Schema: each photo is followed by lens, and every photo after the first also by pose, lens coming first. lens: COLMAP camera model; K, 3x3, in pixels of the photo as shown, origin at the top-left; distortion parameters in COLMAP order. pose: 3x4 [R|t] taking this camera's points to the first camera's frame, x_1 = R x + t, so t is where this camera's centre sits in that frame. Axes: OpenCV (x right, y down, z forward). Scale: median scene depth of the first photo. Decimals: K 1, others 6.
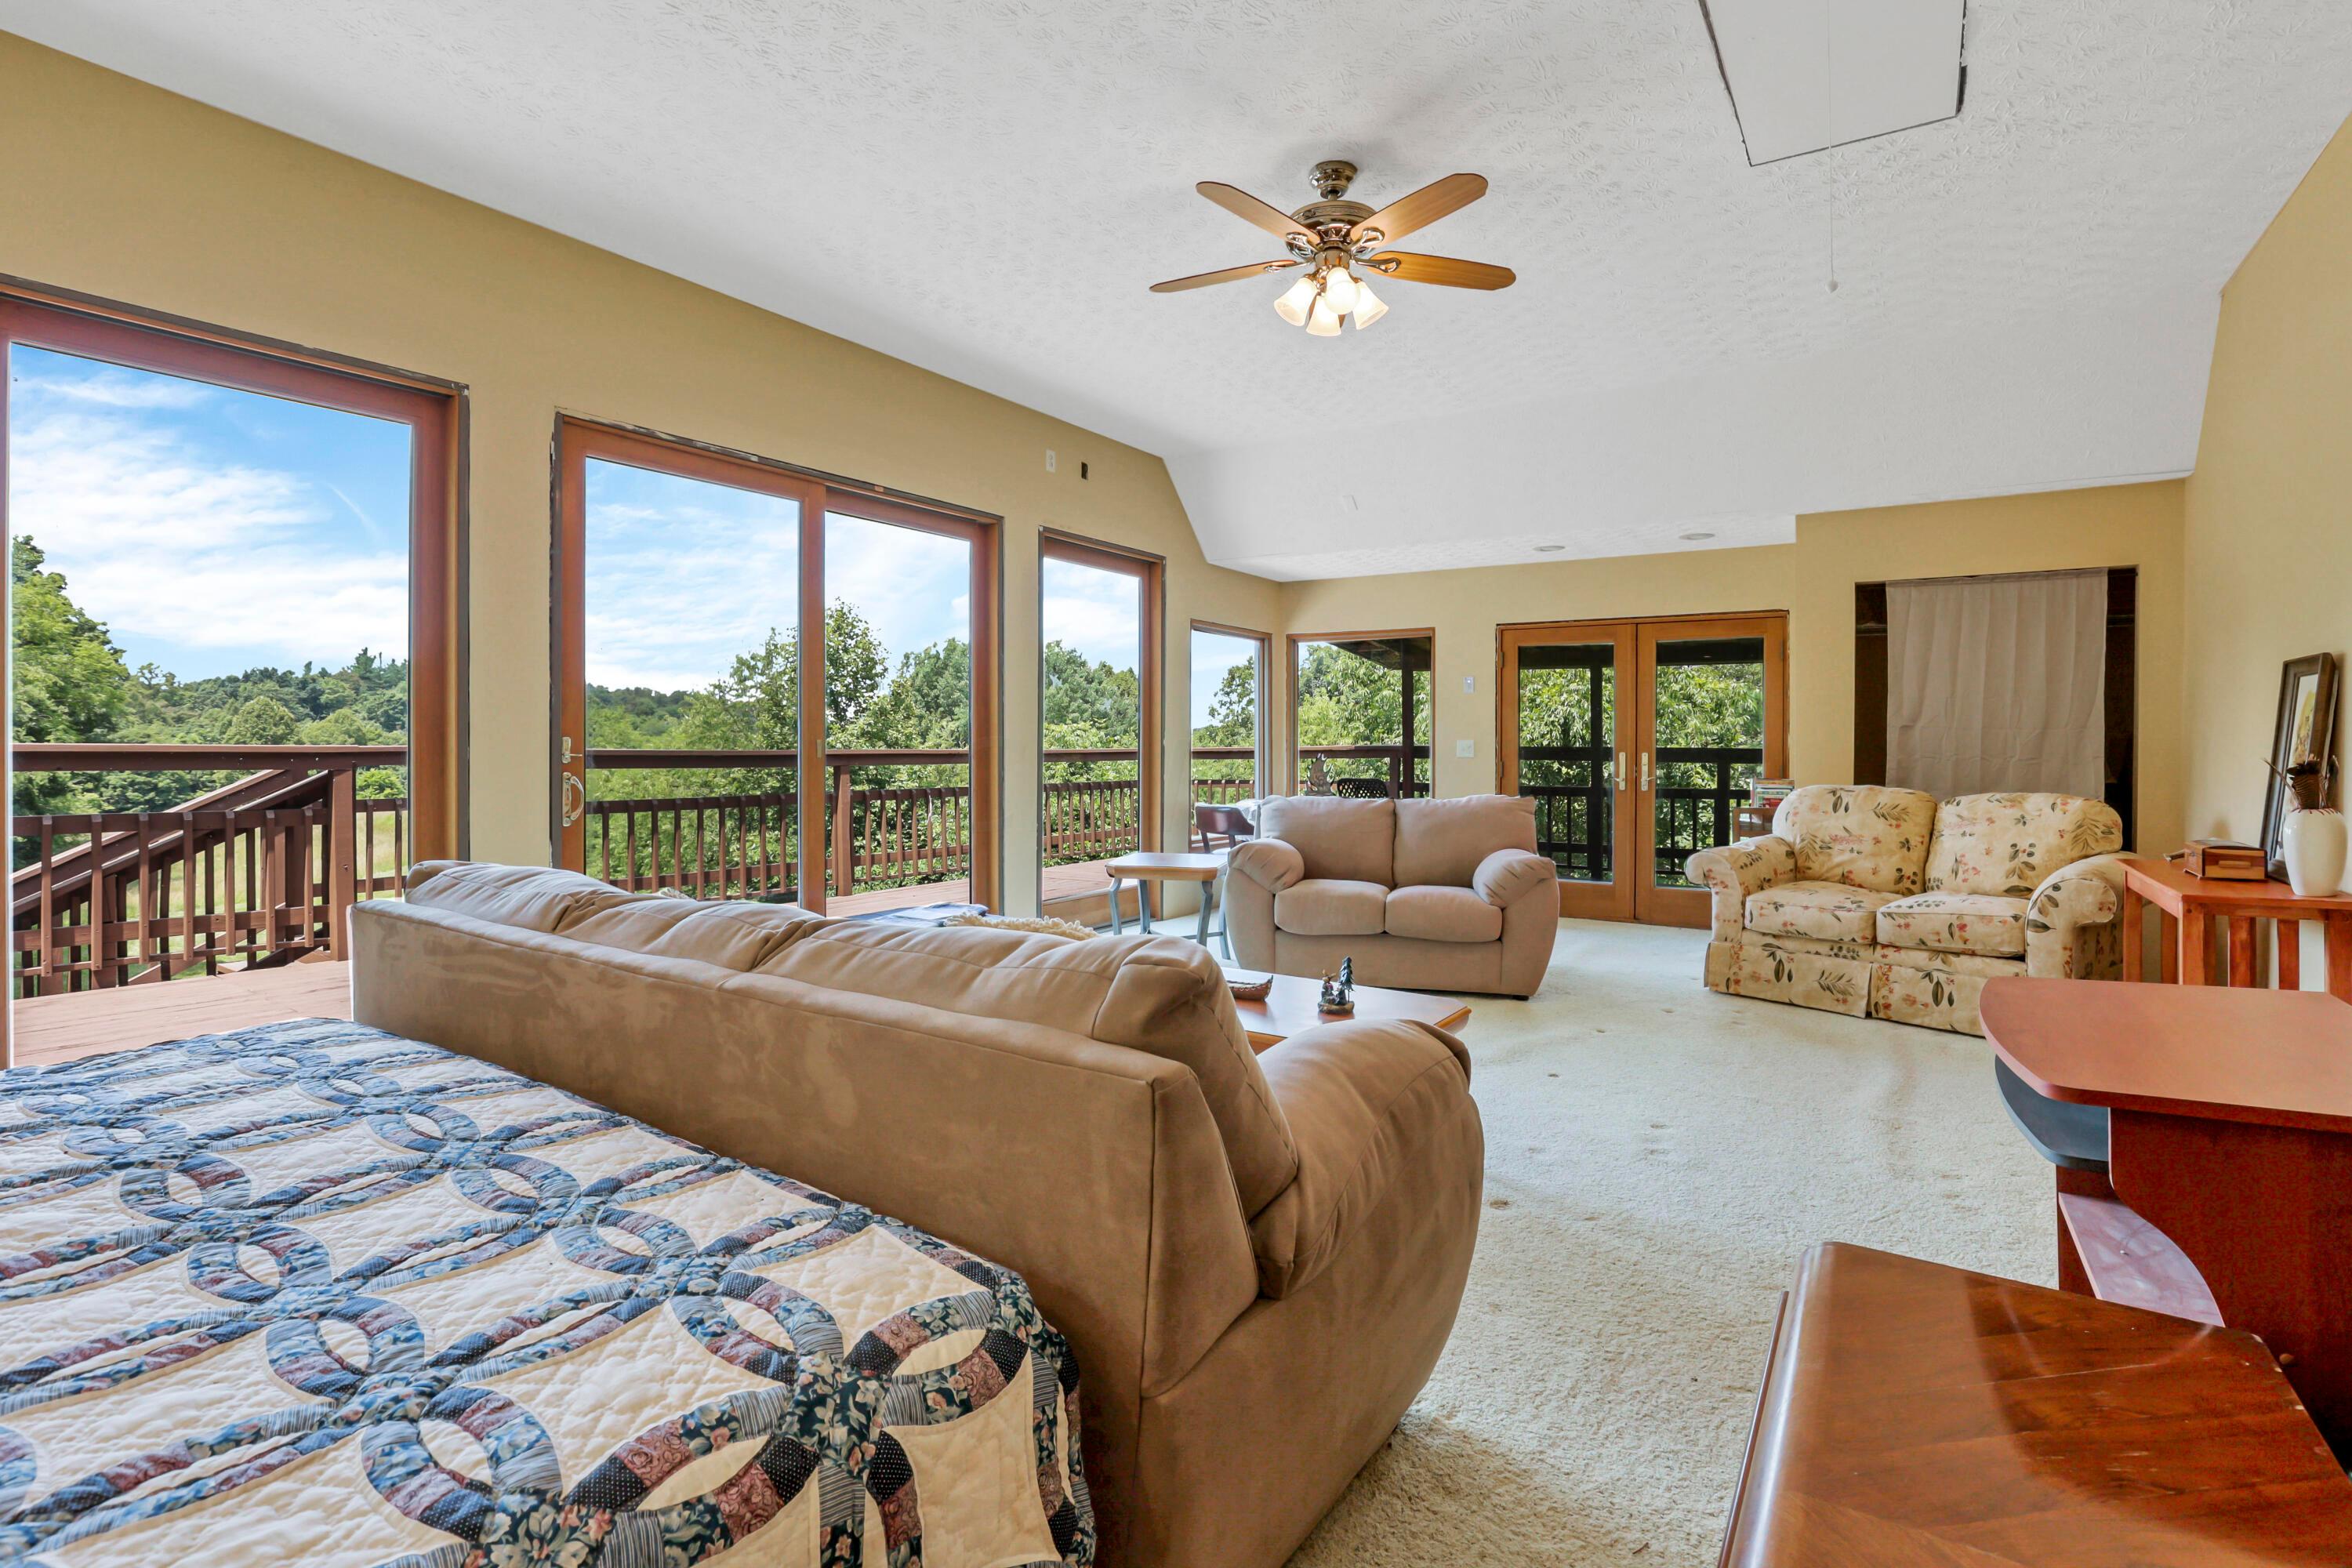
lens RADIAL K [[1144.6, 0, 1183.9], [0, 1144.6, 753.0], [0, 0, 1]] dist [-0.004158, 0.000332]
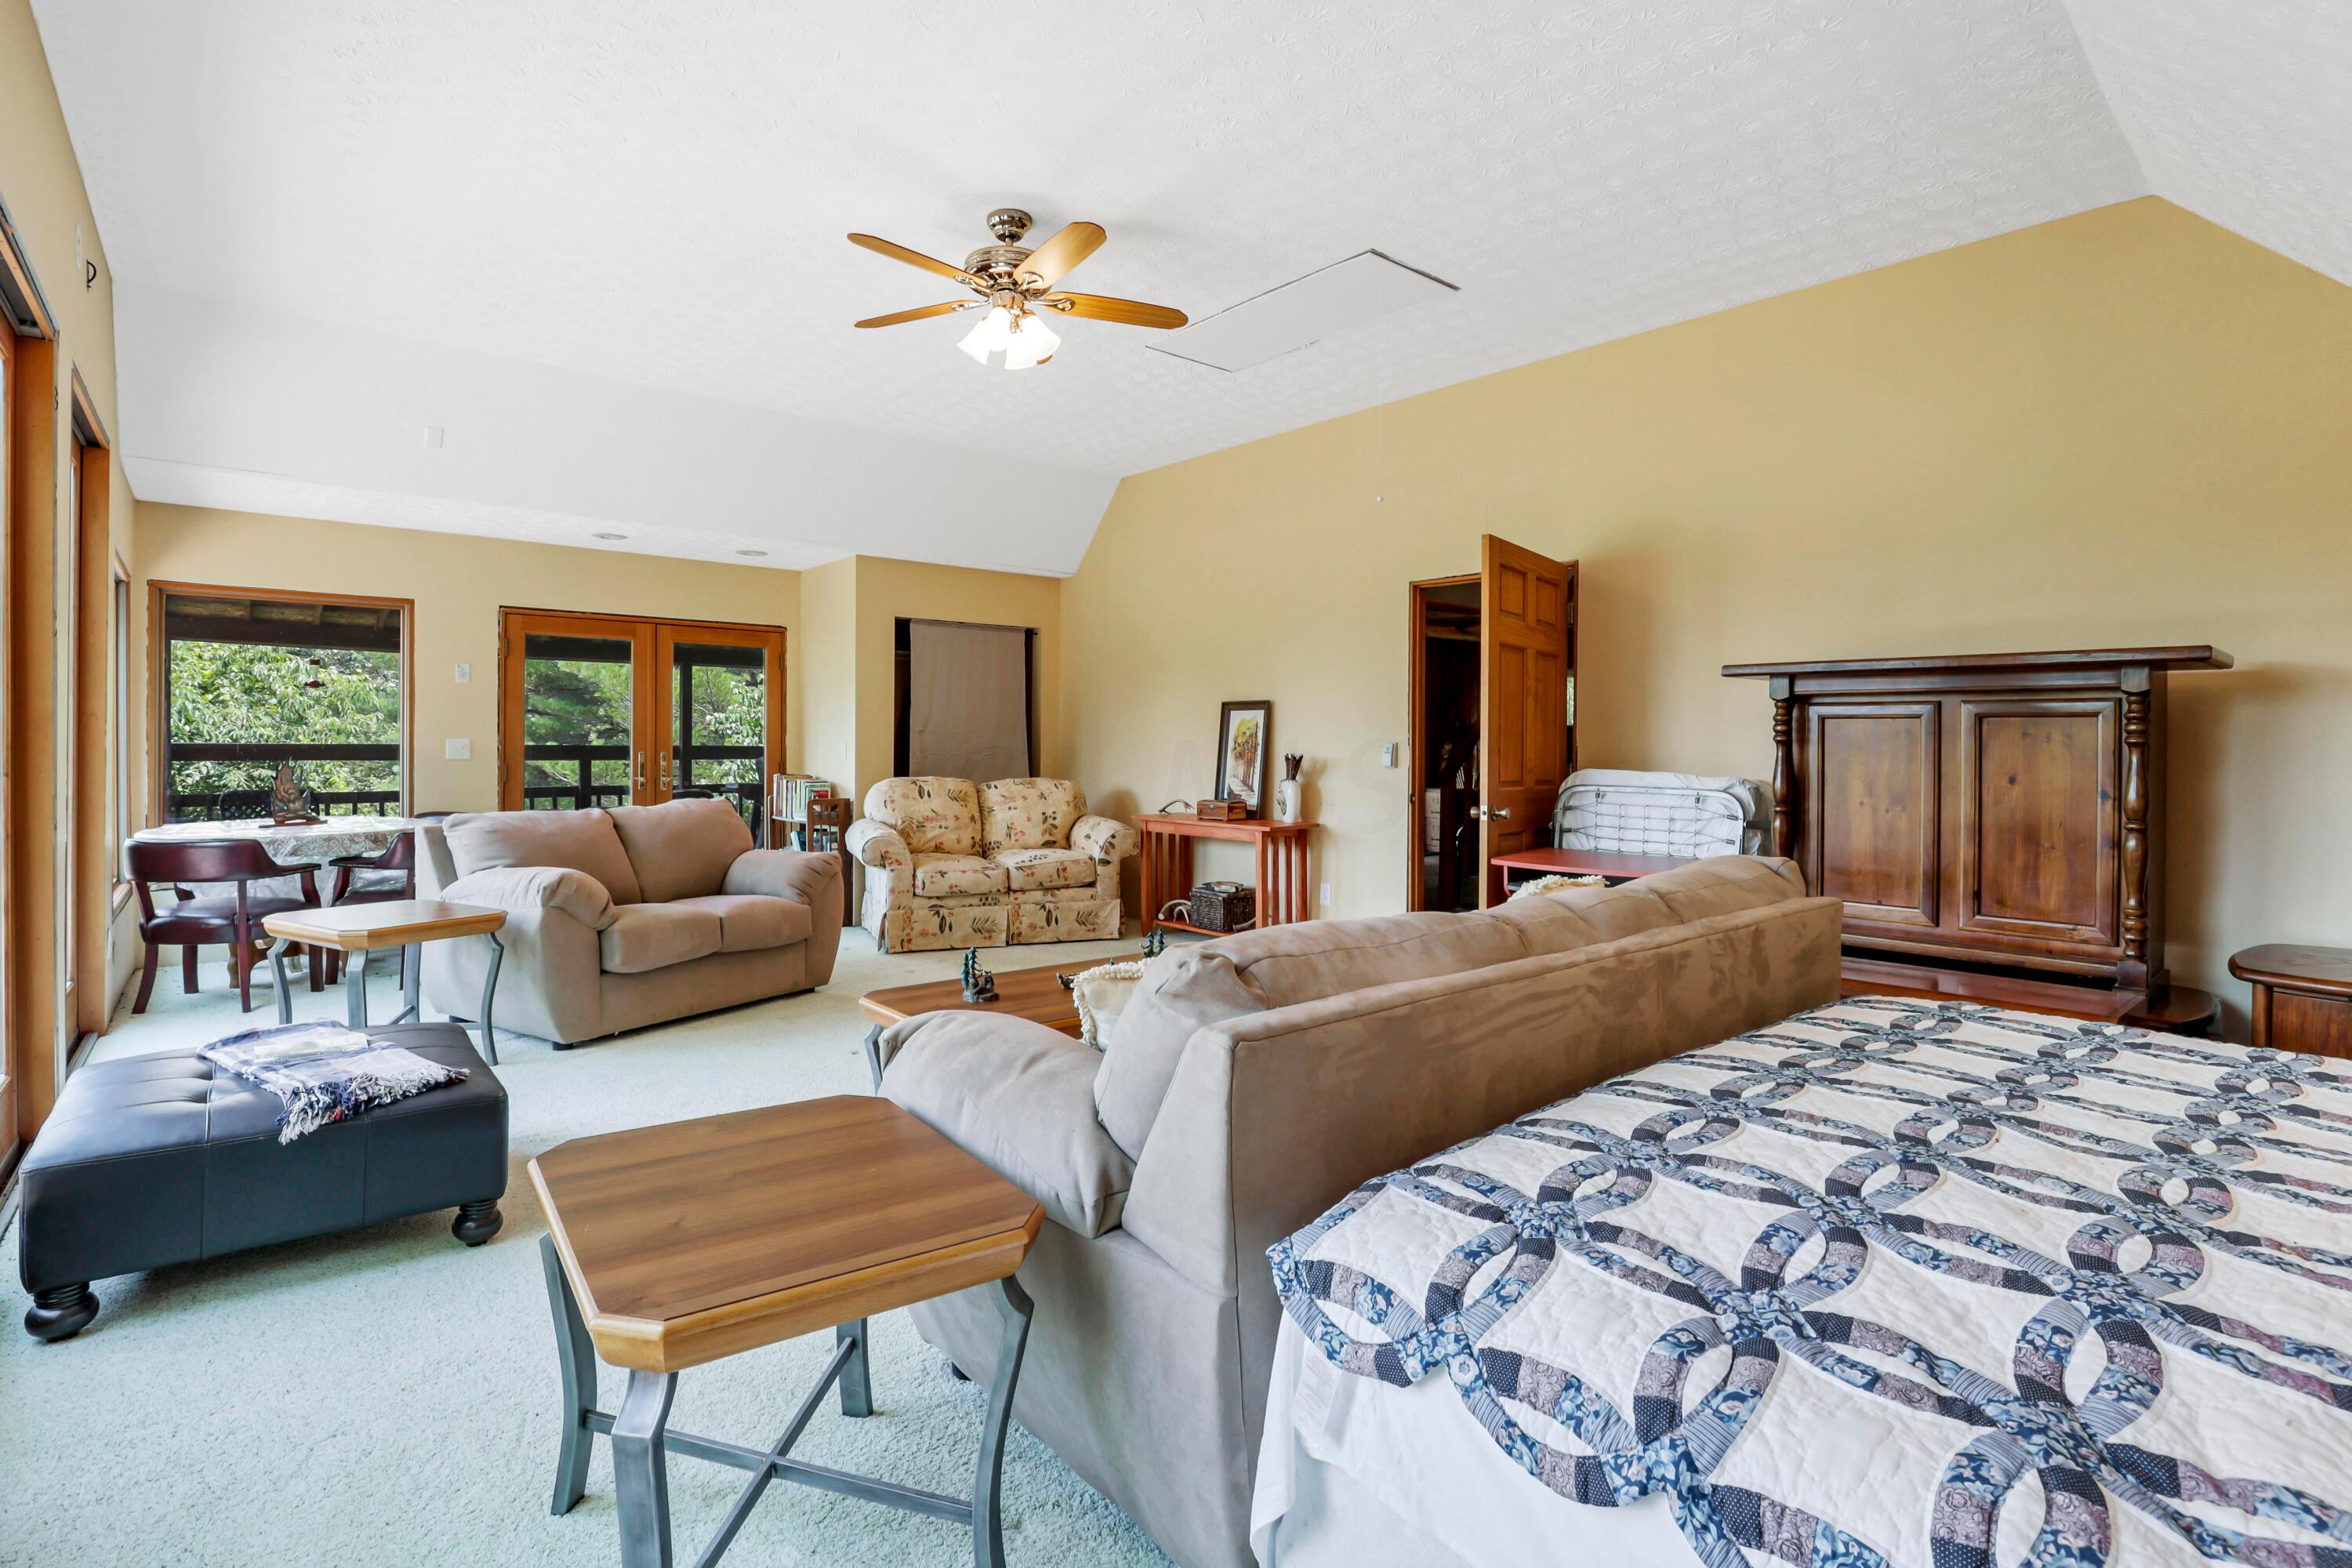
lens RADIAL K [[1144.6, 0, 1183.9], [0, 1144.6, 753.0], [0, 0, 1]] dist [-0.004158, 0.000332]
pose [[0.286649, -0.010833, 0.957974, -0.609929], [0.002645, 0.999941, 0.010516, -0.012162], [-0.958032, -0.000480, 0.286661, 0.377305]]
